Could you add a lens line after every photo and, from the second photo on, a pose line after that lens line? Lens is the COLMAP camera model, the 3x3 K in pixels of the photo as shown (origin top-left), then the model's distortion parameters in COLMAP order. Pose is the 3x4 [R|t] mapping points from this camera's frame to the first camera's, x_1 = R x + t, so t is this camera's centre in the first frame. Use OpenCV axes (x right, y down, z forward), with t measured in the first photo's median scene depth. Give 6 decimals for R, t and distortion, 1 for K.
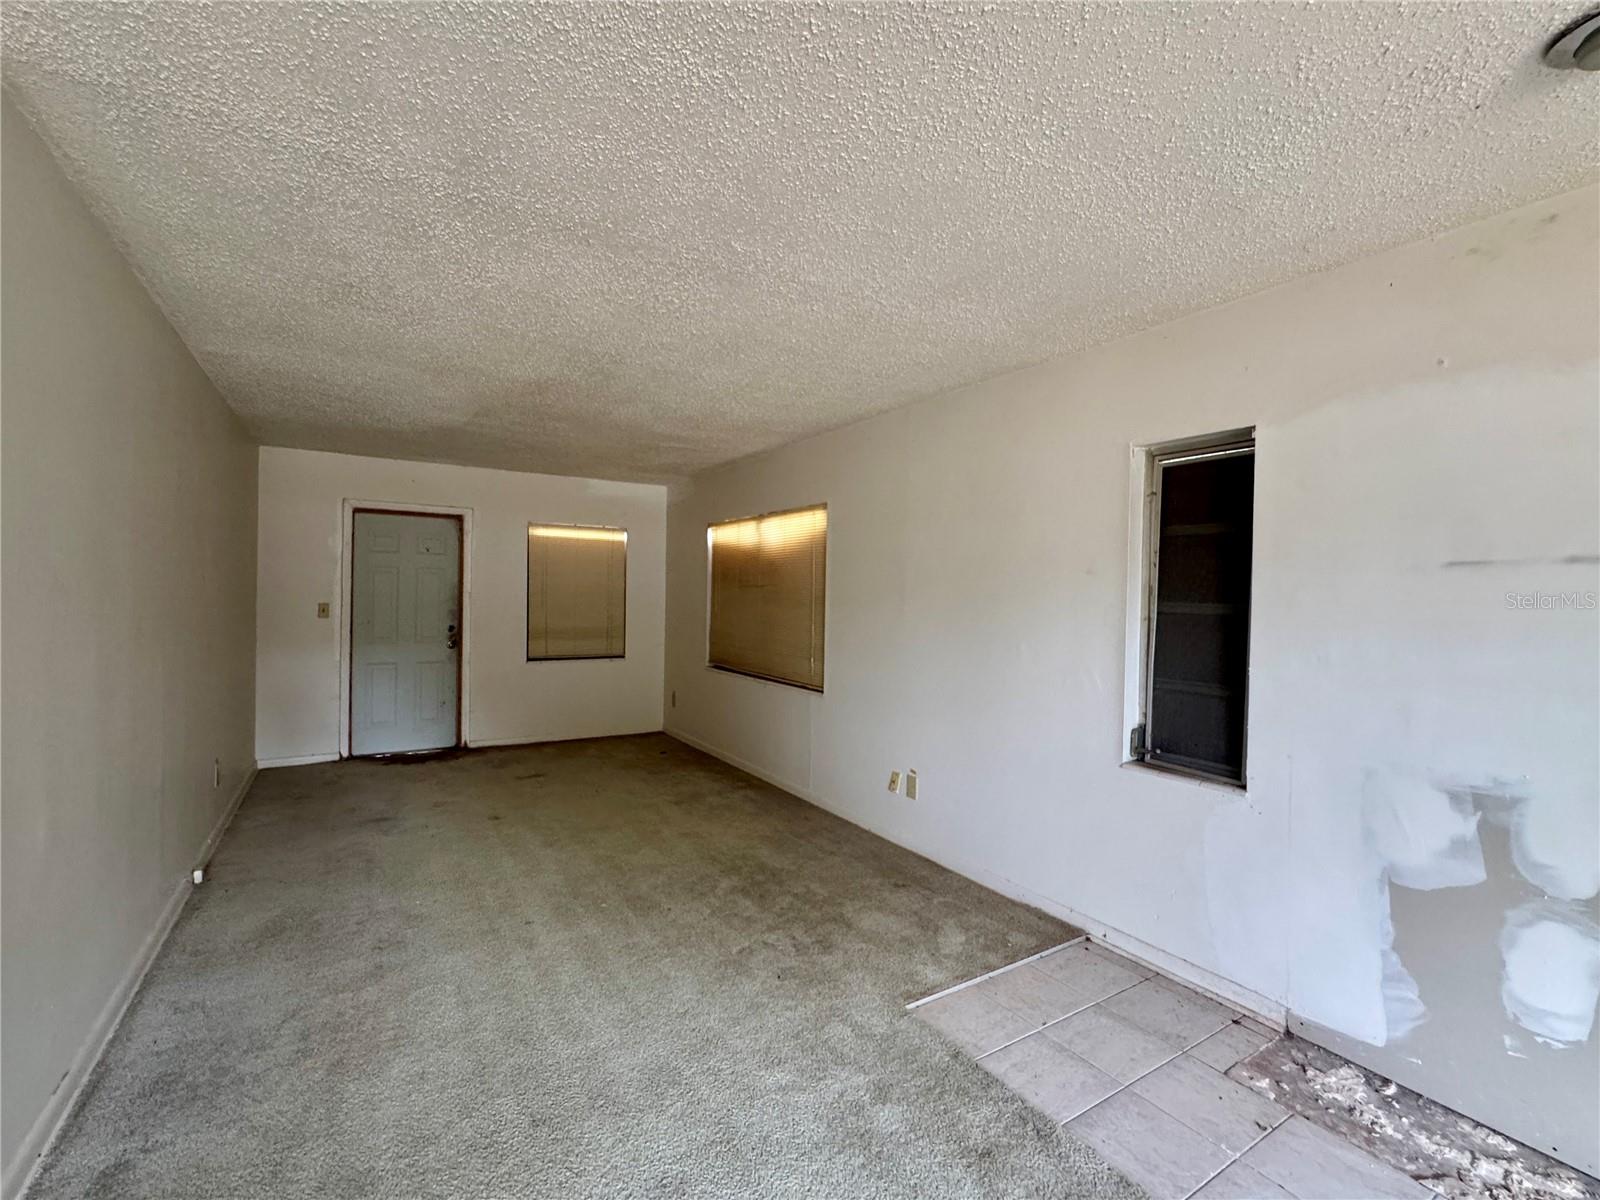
lens RADIAL K [[699.2, 0, 799.0], [0, 699.2, 594.8], [0, 0, 1]] dist [-0.000174, -0.000576]
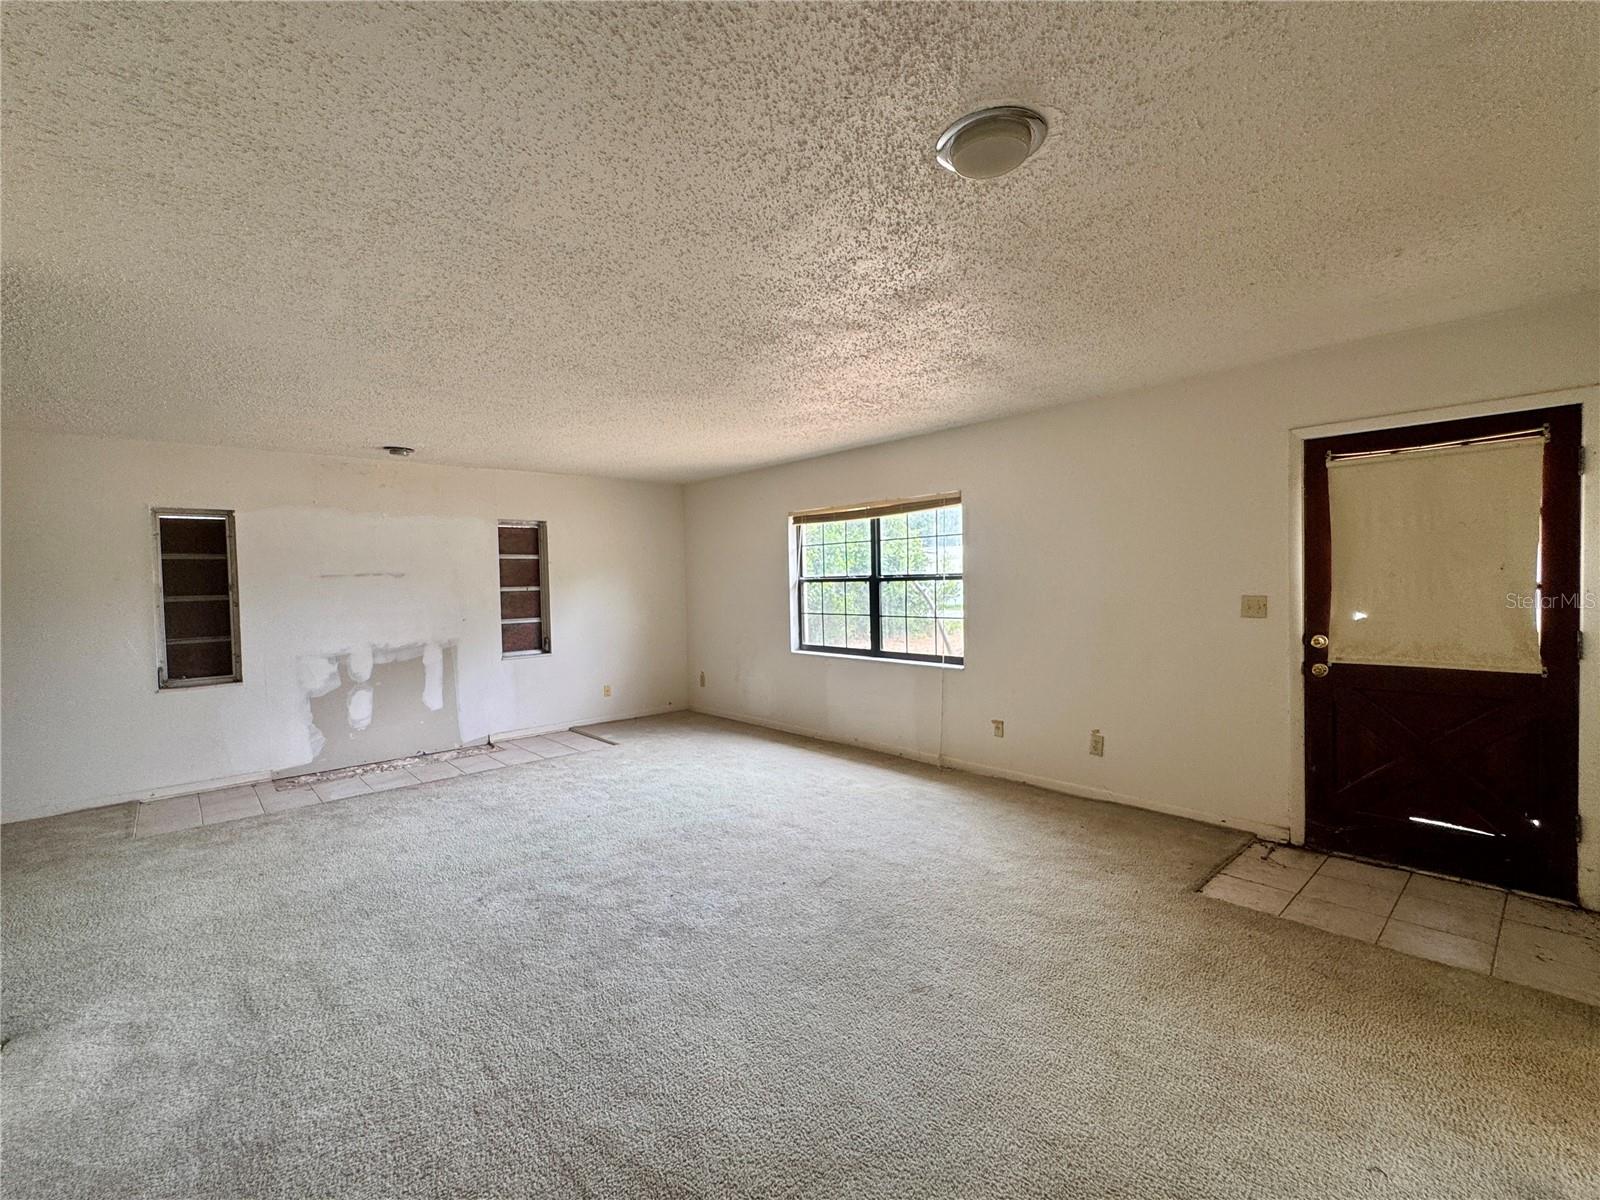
lens RADIAL K [[699.2, 0, 805.7], [0, 699.2, 600.1], [0, 0, 1]] dist [-0.000174, -0.000576]
pose [[-0.178541, -0.046018, 0.982856, -2.013724], [0.025189, 0.998365, 0.051320, -0.039785], [-0.983610, 0.033920, -0.177090, -0.365490]]
